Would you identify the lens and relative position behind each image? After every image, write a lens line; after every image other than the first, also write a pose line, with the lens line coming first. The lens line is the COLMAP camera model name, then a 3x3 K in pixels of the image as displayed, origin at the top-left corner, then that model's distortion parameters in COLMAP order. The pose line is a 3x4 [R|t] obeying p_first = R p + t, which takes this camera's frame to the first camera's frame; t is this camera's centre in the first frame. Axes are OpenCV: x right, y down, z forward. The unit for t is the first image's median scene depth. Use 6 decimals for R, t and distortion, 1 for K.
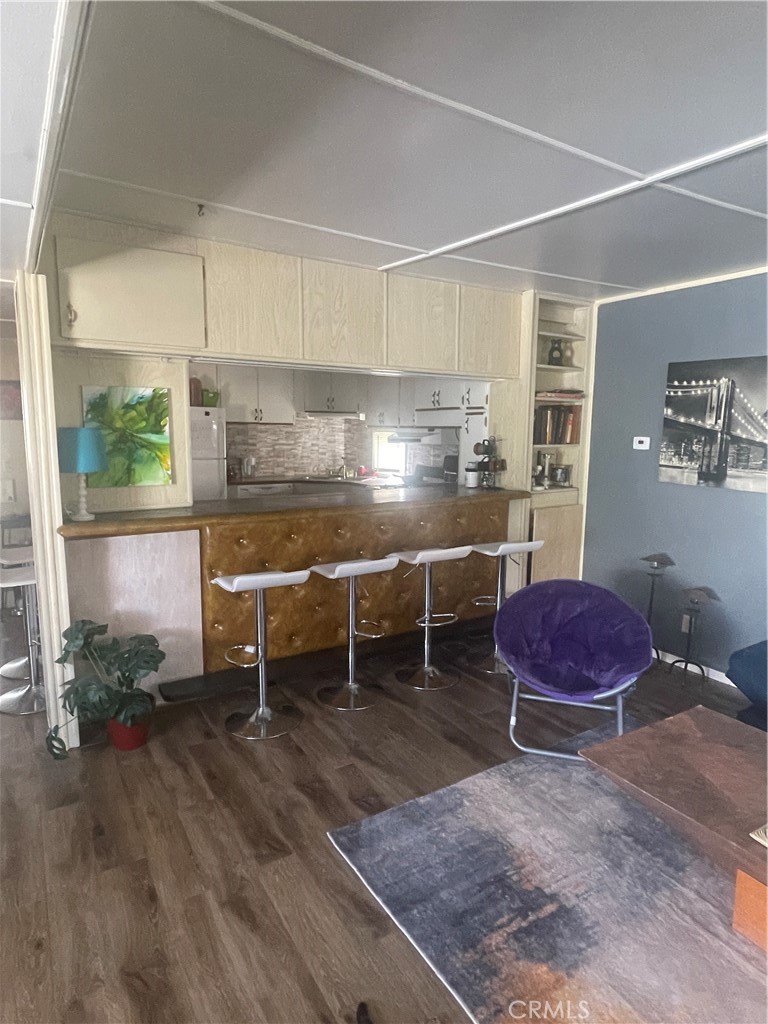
lens RADIAL K [[589.4, 0, 381.8], [0, 589.4, 510.6], [0, 0, 1]] dist [-0.009832, -0.005991]
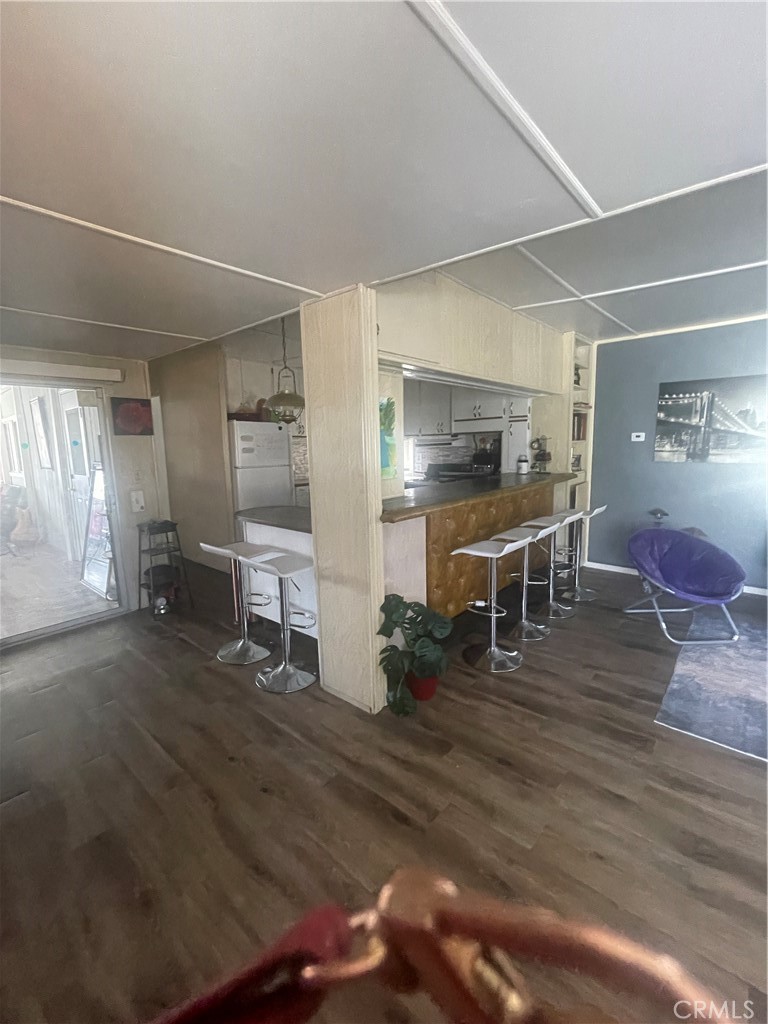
lens RADIAL K [[435.8, 0, 380.0], [0, 435.8, 509.0], [0, 0, 1]] dist [-0.005072, 0.000583]
pose [[0.955737, -0.075844, 0.284278, -0.585902], [0.074273, 0.997104, 0.016320, 0.001505], [-0.284693, 0.005517, 0.958603, 0.139767]]
